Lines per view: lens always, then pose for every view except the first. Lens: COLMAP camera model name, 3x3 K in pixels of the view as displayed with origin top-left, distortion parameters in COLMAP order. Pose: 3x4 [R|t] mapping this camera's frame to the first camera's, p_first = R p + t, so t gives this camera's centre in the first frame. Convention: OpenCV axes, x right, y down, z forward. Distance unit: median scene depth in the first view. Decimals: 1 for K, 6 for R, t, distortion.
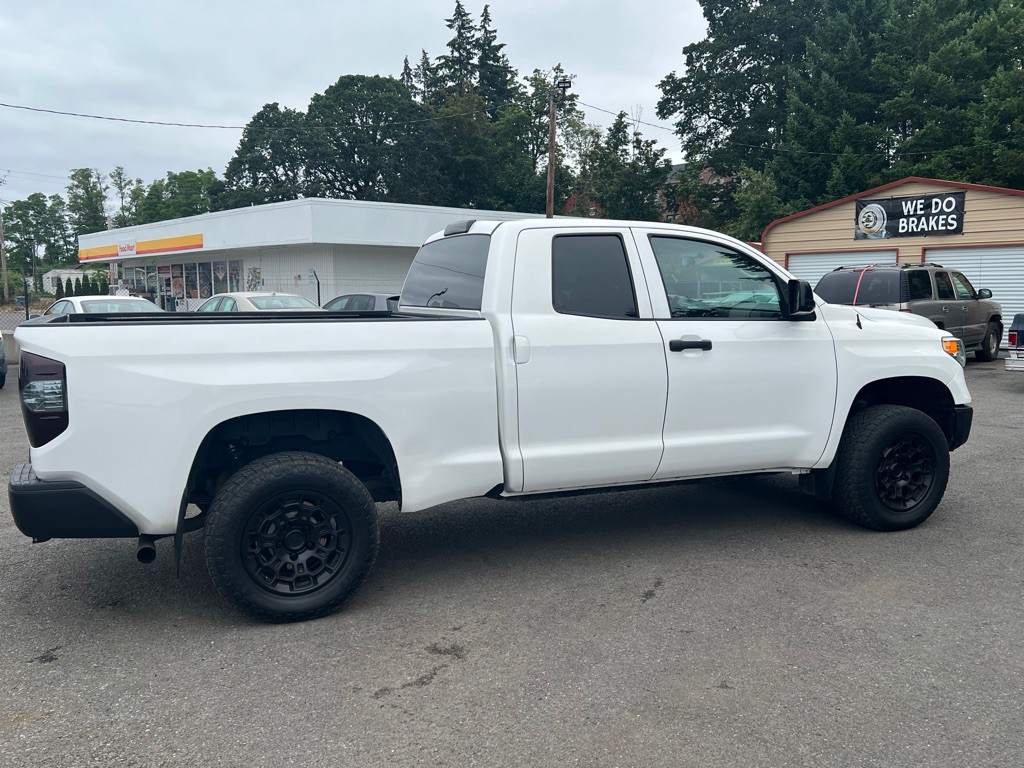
lens RADIAL K [[893.2, 0, 510.1], [0, 893.2, 386.3], [0, 0, 1]] dist [0.046536, -0.049068]
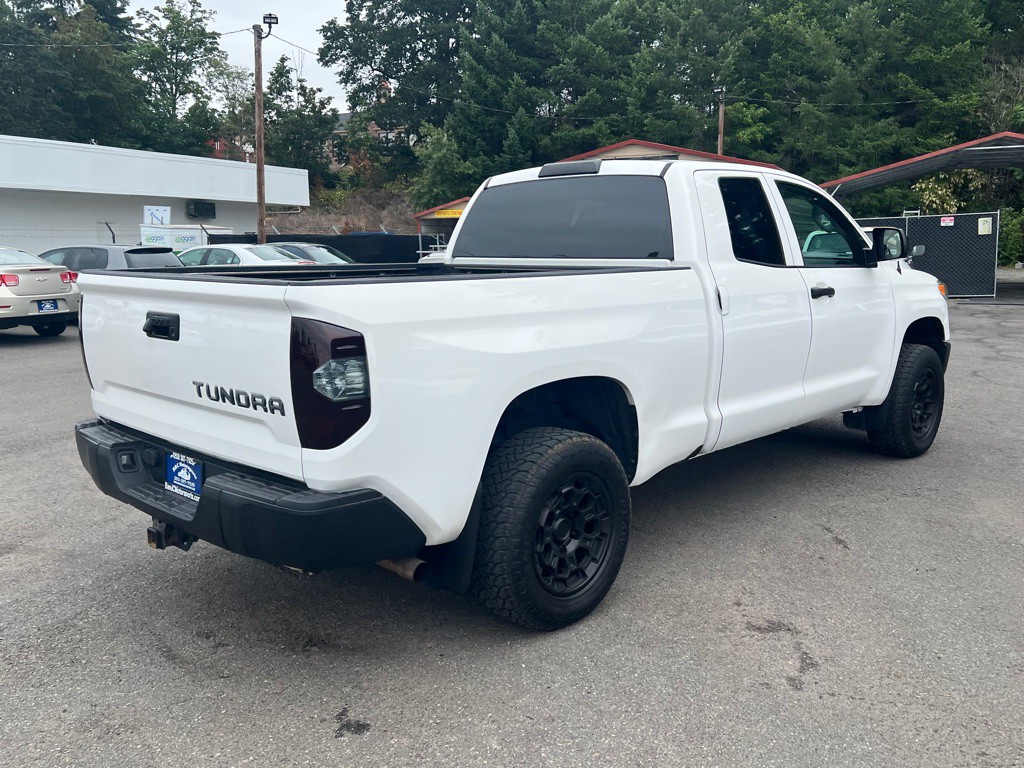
lens RADIAL K [[893.2, 0, 521.7], [0, 893.2, 377.2], [0, 0, 1]] dist [0.046536, -0.049068]
pose [[0.915646, -0.060678, 0.397380, -0.126540], [0.044949, 0.997797, 0.048788, -0.003668], [-0.399465, -0.026811, 0.916356, 0.050313]]
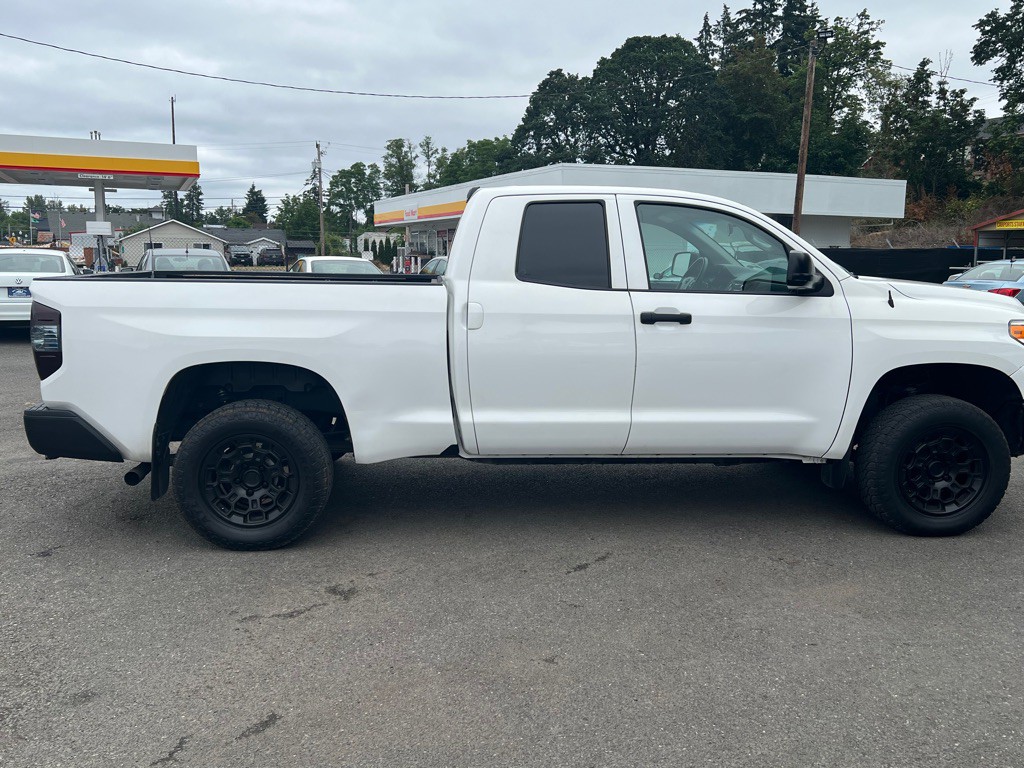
lens RADIAL K [[893.2, 0, 510.1], [0, 893.2, 384.7], [0, 0, 1]] dist [0.046536, -0.049068]
pose [[0.948709, 0.061381, -0.310135, 0.084602], [-0.049766, 0.997736, 0.045232, -0.002384], [0.312210, -0.027478, 0.949616, 0.009113]]
